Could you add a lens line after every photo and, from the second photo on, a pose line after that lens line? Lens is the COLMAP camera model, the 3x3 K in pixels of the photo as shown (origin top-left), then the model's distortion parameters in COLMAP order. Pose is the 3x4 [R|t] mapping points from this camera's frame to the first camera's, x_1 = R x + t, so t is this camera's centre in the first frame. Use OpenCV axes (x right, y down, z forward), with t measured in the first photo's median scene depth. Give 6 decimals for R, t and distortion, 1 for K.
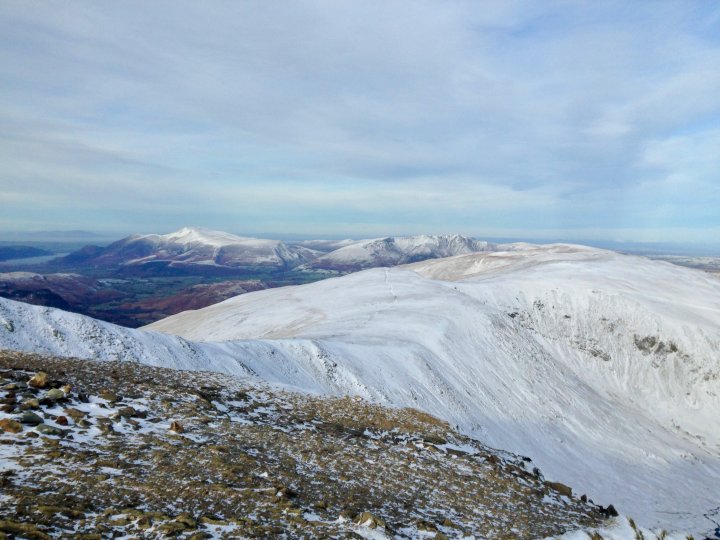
lens RADIAL K [[663.0, 0, 360.0], [0, 663.0, 270.0], [0, 0, 1]] dist [0.138965, -0.200858]
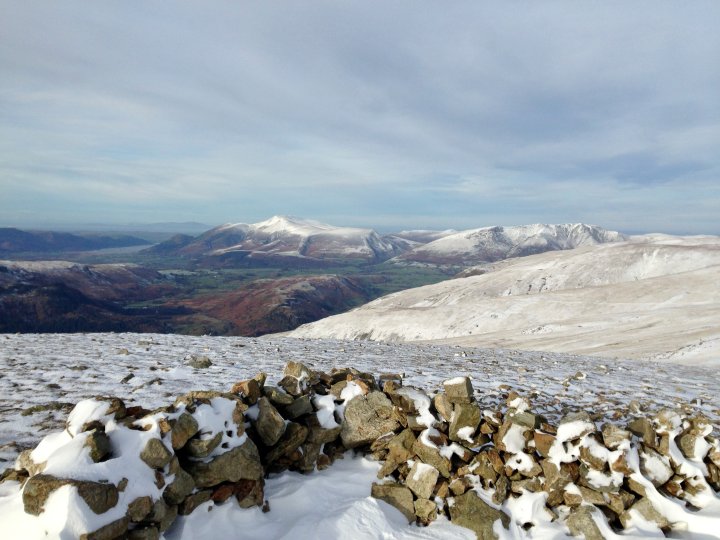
lens RADIAL K [[663.0, 0, 360.0], [0, 663.0, 270.0], [0, 0, 1]] dist [0.138965, -0.200858]
pose [[0.986766, 0.014031, -0.161540, 0.009032], [-0.012216, 0.999851, 0.012226, -0.000534], [0.161687, -0.010091, 0.986790, 0.111979]]
